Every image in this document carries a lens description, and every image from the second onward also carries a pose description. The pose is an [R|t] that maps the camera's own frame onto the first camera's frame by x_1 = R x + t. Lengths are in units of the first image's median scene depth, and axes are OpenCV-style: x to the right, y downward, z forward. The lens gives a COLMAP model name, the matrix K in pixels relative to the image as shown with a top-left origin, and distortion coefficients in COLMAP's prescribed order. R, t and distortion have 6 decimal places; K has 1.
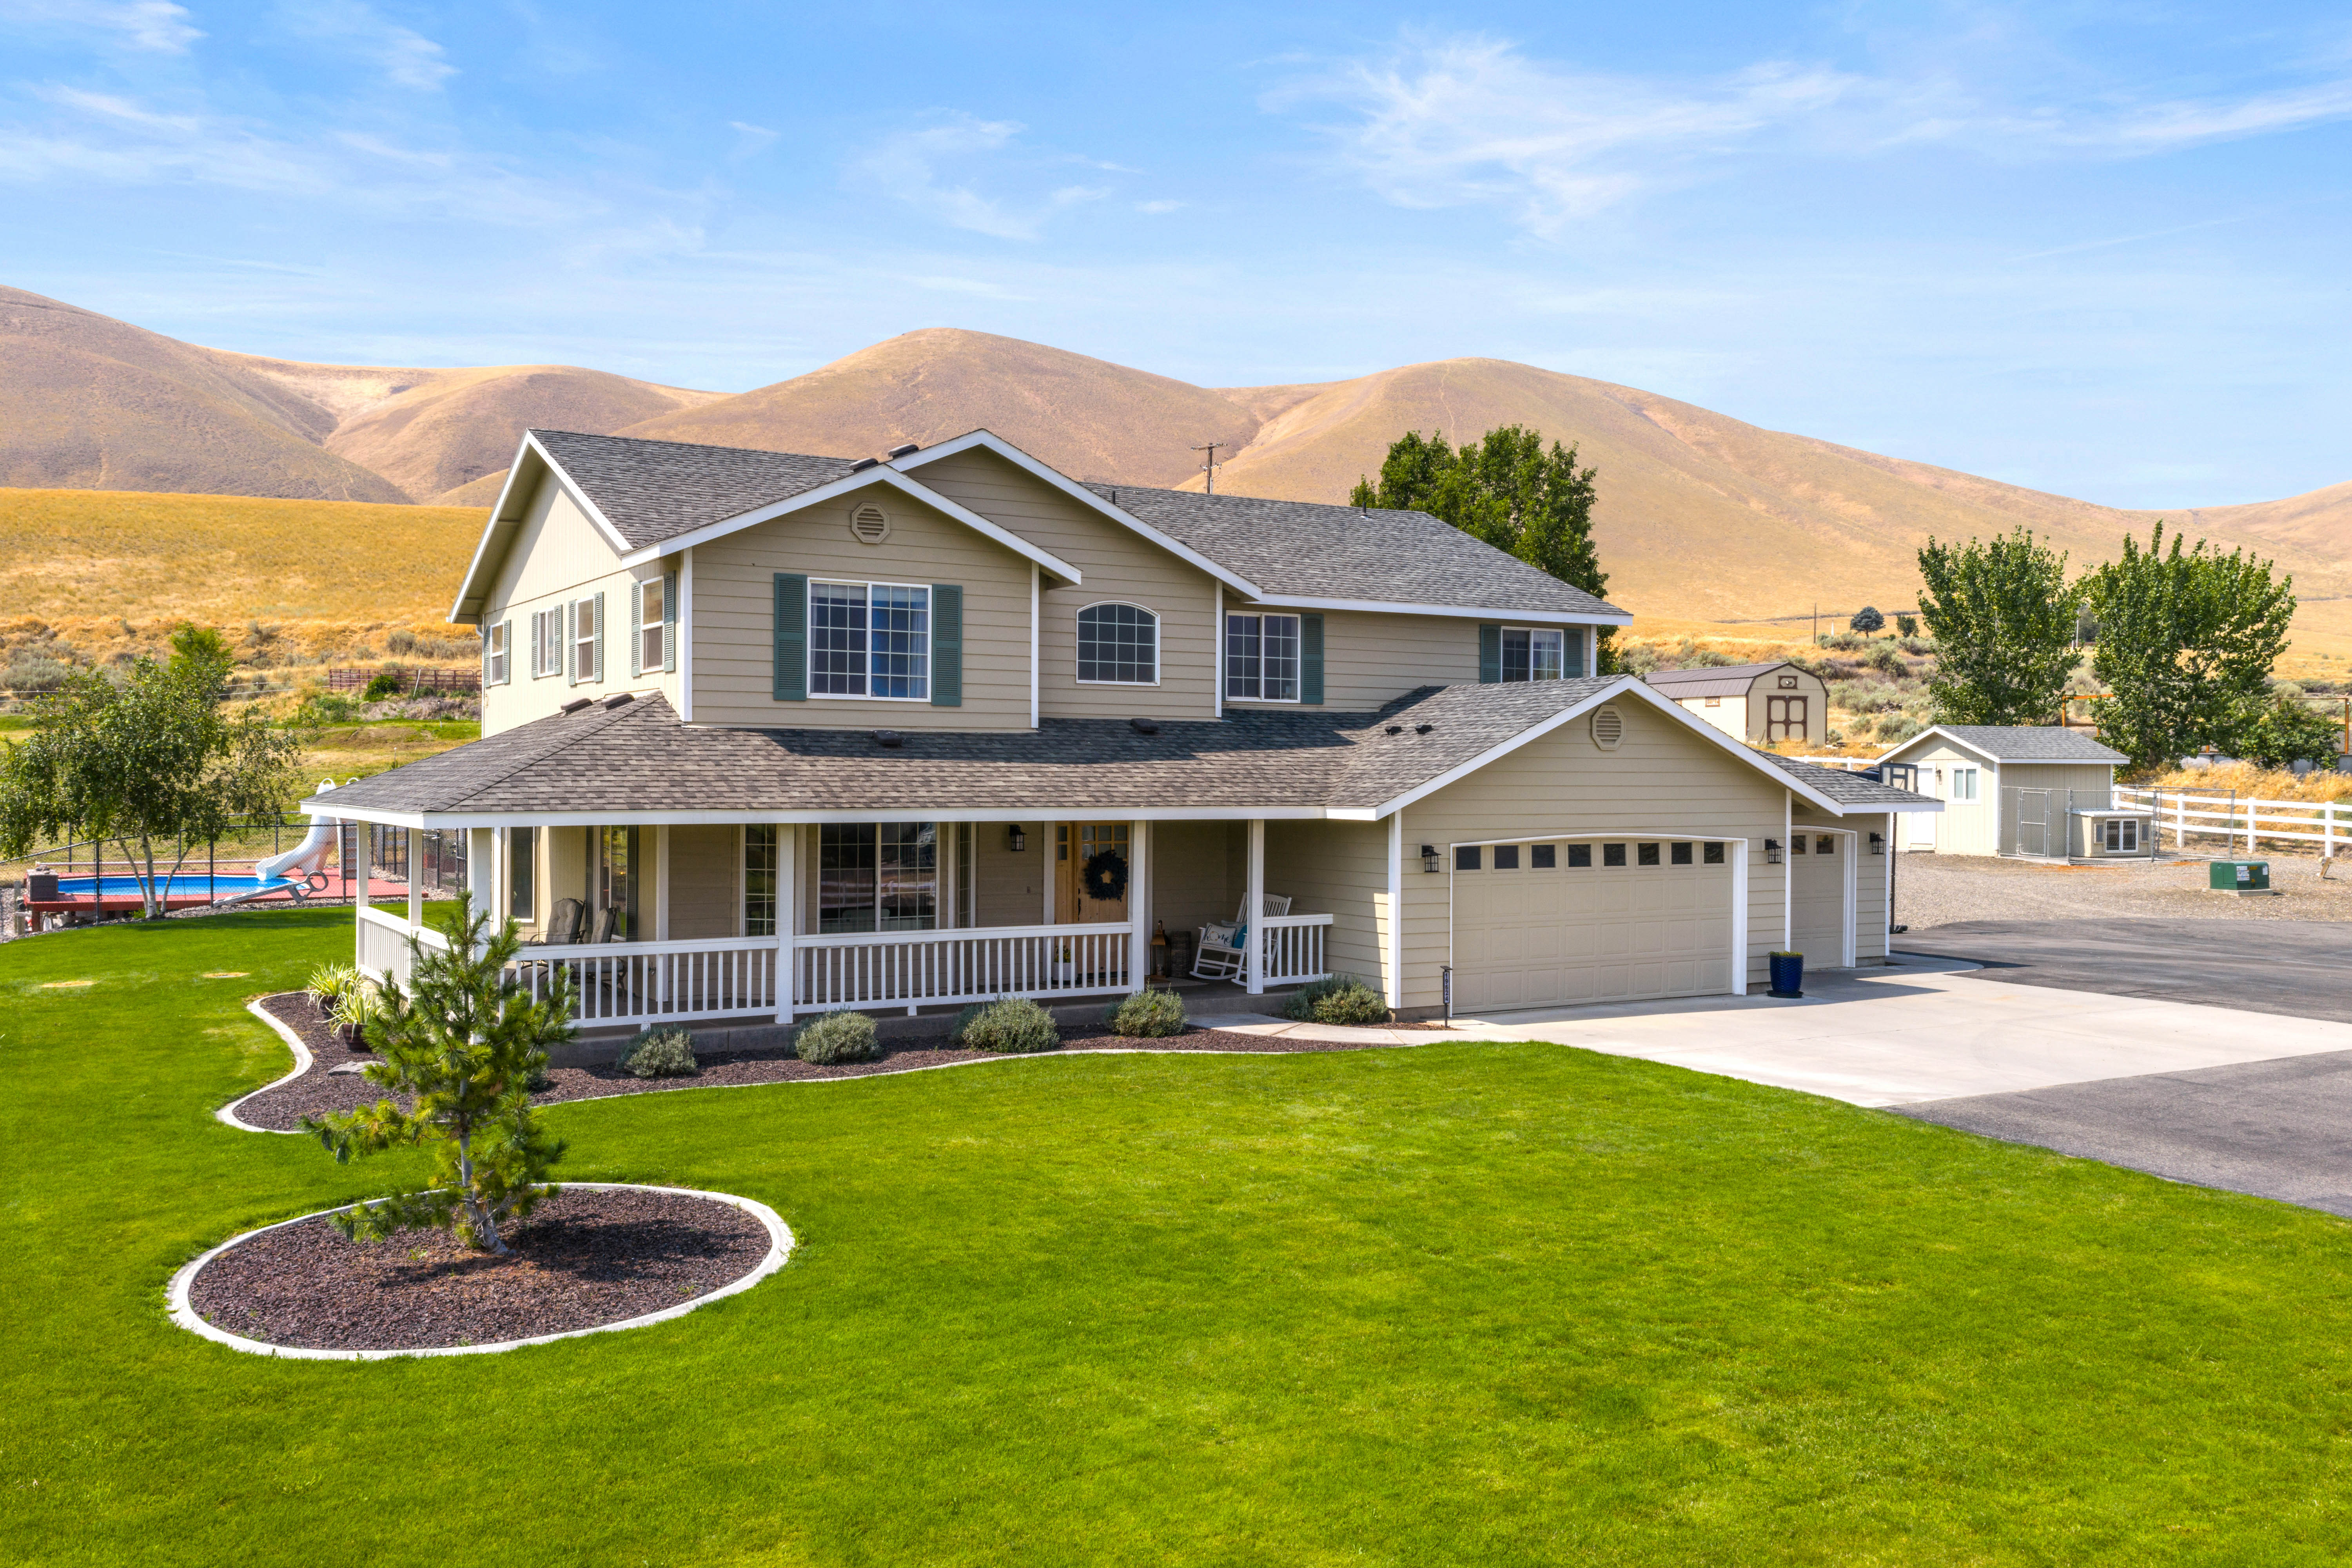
lens RADIAL K [[1944.2, 0, 1176.0], [0, 1944.2, 784.0], [0, 0, 1]] dist [0.016043, -0.023961]
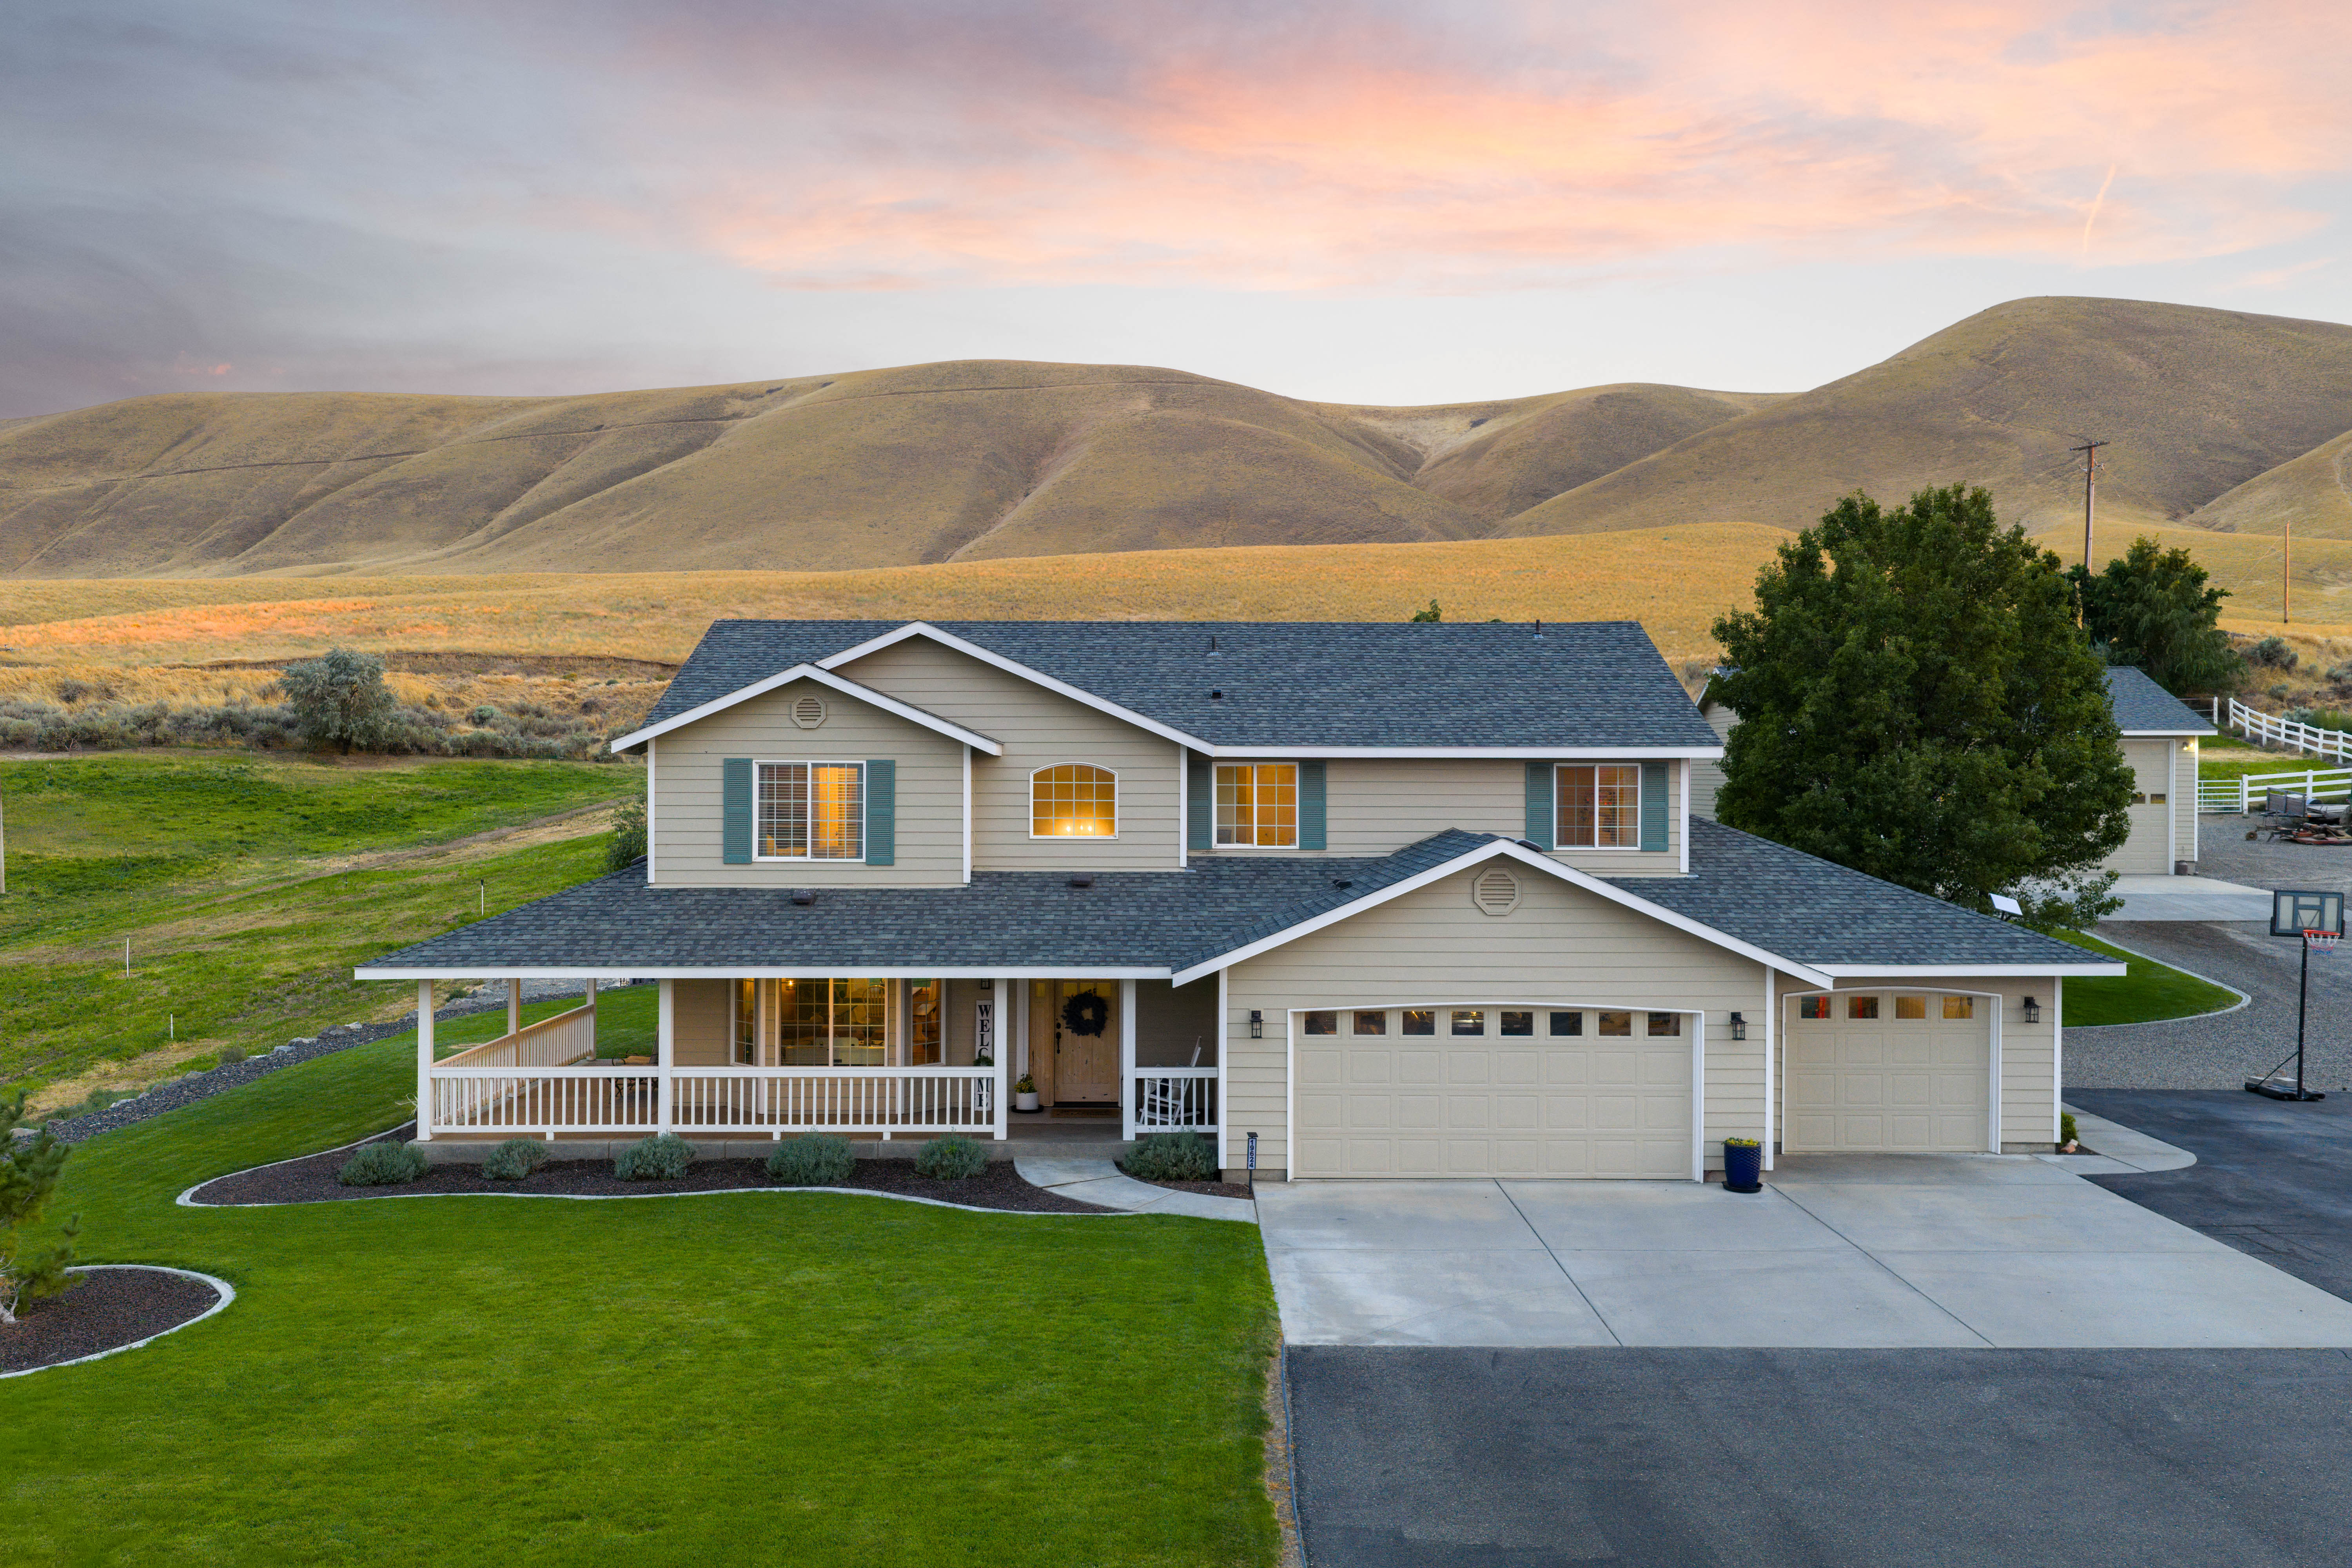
lens RADIAL K [[1944.2, 0, 1176.0], [0, 1944.2, 784.0], [0, 0, 1]] dist [0.016043, -0.023961]
pose [[0.856717, -0.002272, -0.515781, 0.557351], [0.000613, 0.999994, -0.003387, -0.075268], [0.515786, 0.002585, 0.856714, 0.097097]]
